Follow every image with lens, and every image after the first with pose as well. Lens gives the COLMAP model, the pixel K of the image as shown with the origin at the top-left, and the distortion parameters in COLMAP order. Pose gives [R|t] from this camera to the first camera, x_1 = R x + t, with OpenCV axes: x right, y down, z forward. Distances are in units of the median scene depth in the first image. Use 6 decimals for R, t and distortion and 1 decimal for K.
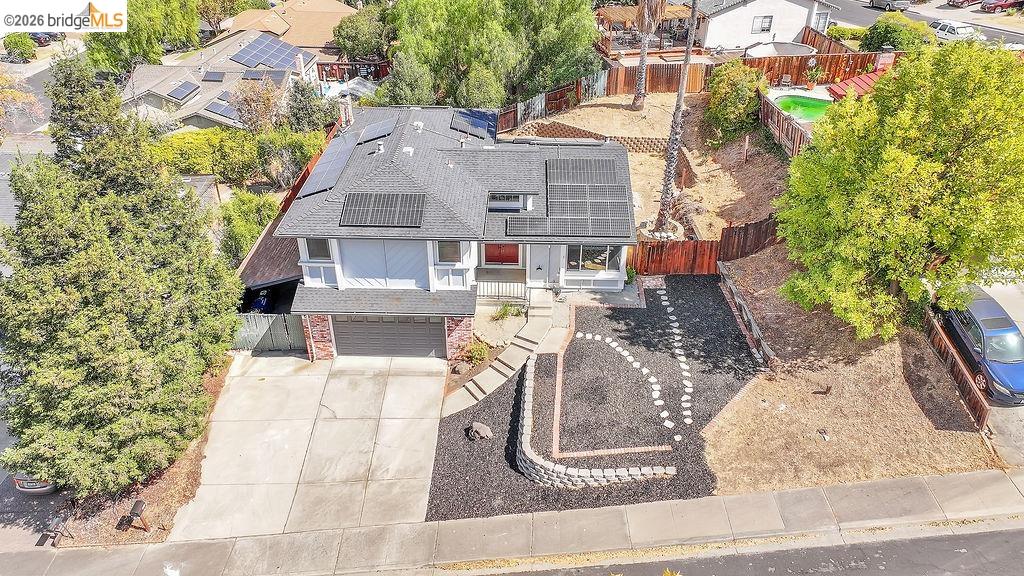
lens RADIAL K [[751.8, 0, 513.3], [0, 751.8, 285.6], [0, 0, 1]] dist [0.004099, 0.005956]
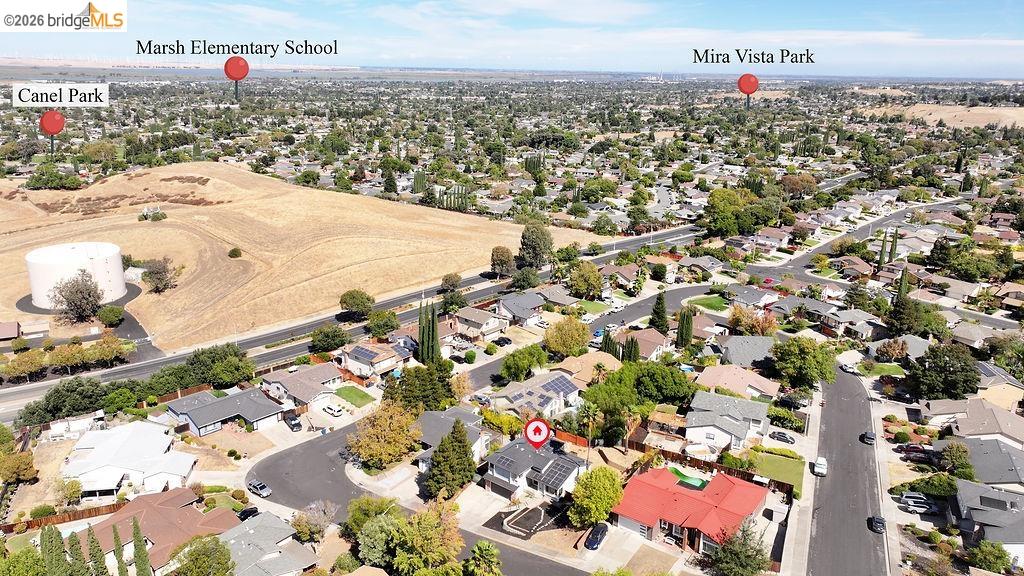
lens RADIAL K [[751.8, 0, 510.7], [0, 751.8, 287.9], [0, 0, 1]] dist [0.004099, 0.005956]
pose [[0.795269, 0.201222, -0.571889, 2.158822], [-0.341513, 0.928095, -0.148352, -0.398895], [0.500916, 0.313287, 0.806805, -2.868395]]
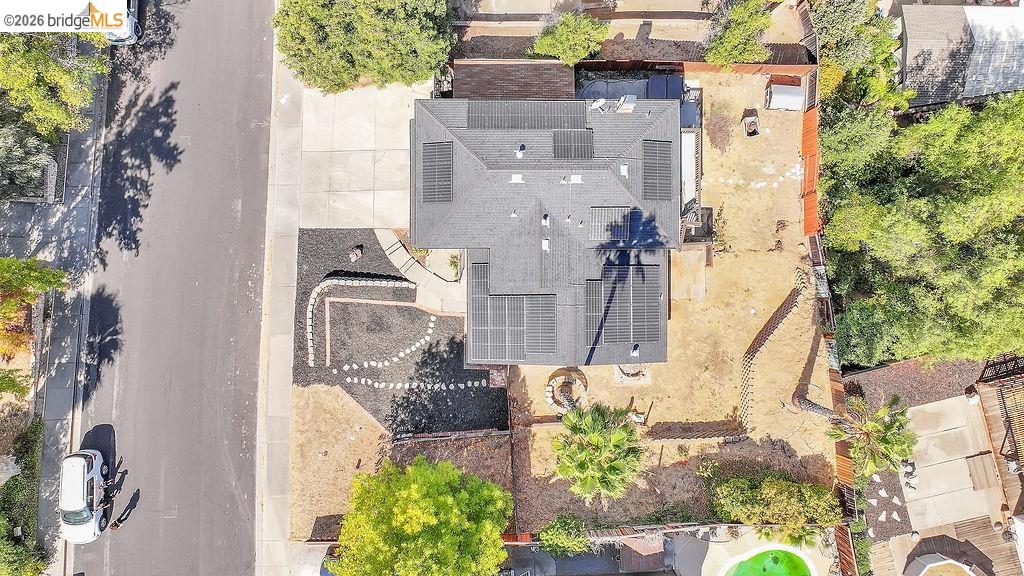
lens RADIAL K [[751.8, 0, 511.7], [0, 751.8, 285.5], [0, 0, 1]] dist [0.004099, 0.005956]
pose [[0.023949, 0.999600, -0.015056, 0.053200], [-0.543109, 0.025653, 0.839270, -1.270353], [0.839320, -0.011922, 0.543506, 0.364095]]
